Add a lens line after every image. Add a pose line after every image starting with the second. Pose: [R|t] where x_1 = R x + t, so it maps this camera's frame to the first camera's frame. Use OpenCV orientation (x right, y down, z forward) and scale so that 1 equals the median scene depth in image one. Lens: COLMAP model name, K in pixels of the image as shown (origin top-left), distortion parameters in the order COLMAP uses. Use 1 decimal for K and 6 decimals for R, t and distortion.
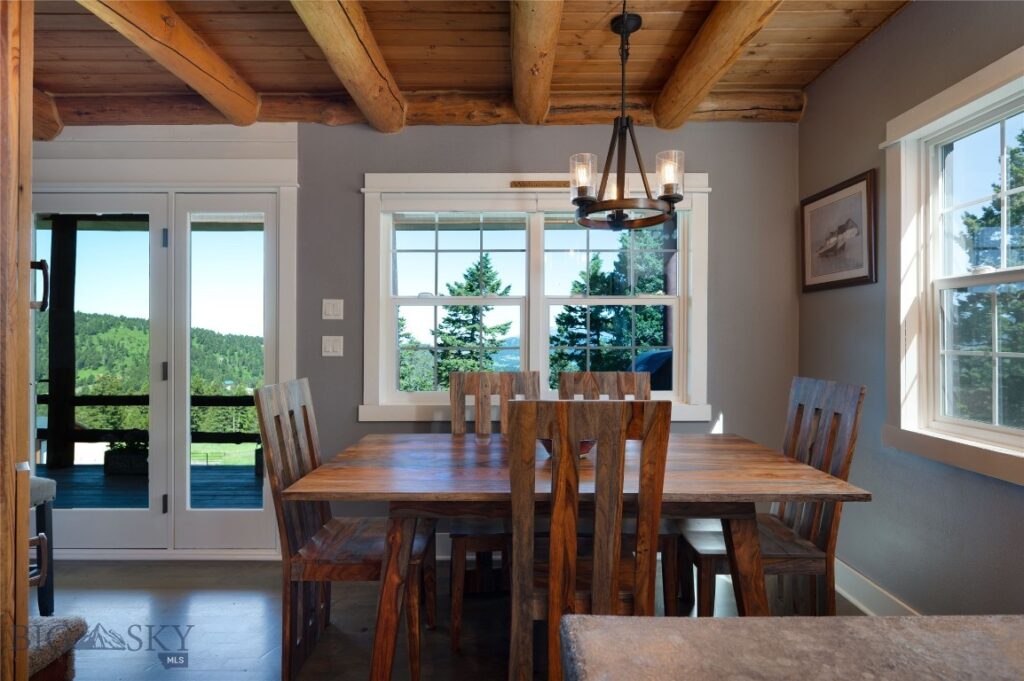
lens RADIAL K [[536.7, 0, 512.0], [0, 536.7, 340.5], [0, 0, 1]] dist [0.002452, 0.000307]
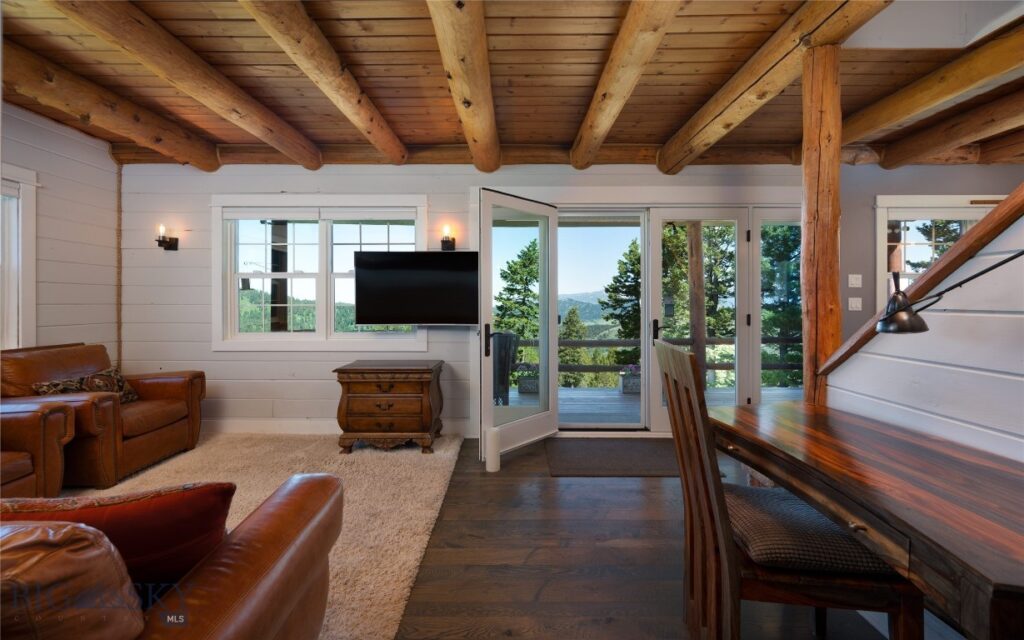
lens RADIAL K [[409.2, 0, 509.8], [0, 409.2, 302.0], [0, 0, 1]] dist [-0.001536, -0.000080]
pose [[0.999989, 0.002764, -0.003779, -0.108750], [-0.002788, 0.999975, -0.006516, 0.001228], [0.003761, 0.006526, 0.999972, -0.016885]]
